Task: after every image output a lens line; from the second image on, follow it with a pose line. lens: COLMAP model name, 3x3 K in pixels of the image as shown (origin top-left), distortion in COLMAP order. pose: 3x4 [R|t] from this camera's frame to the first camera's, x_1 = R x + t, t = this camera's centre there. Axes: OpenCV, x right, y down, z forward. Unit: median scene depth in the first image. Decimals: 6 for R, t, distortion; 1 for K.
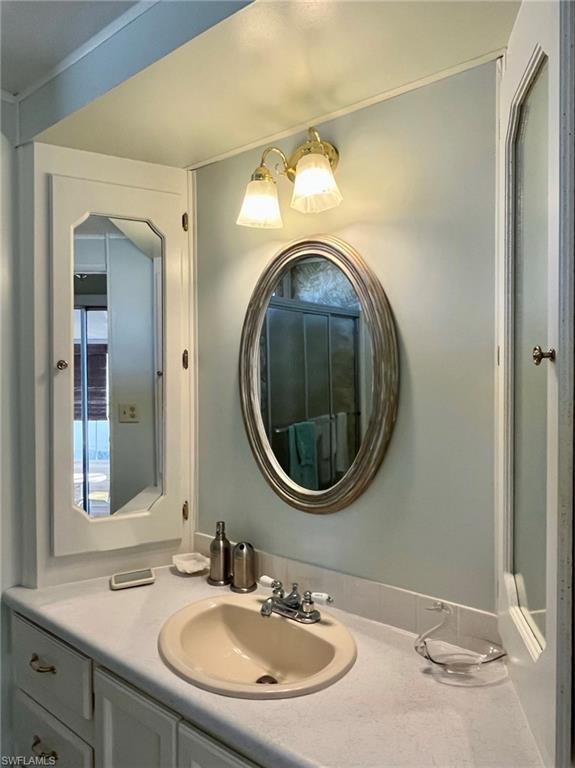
lens RADIAL K [[491.8, 0, 287.7], [0, 491.8, 384.7], [0, 0, 1]] dist [0.009399, 0.000181]
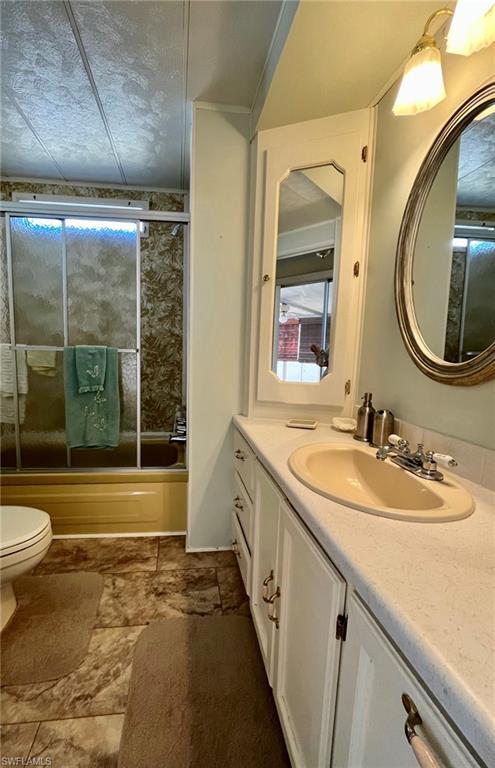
lens RADIAL K [[309.0, 0, 221.4], [0, 309.0, 384.2], [0, 0, 1]] dist [-0.007030, 0.000638]
pose [[0.706302, 0.091237, -0.702007, 0.148388], [-0.021338, 0.993953, 0.107711, 0.188276], [0.707589, -0.061097, 0.703977, 0.204672]]
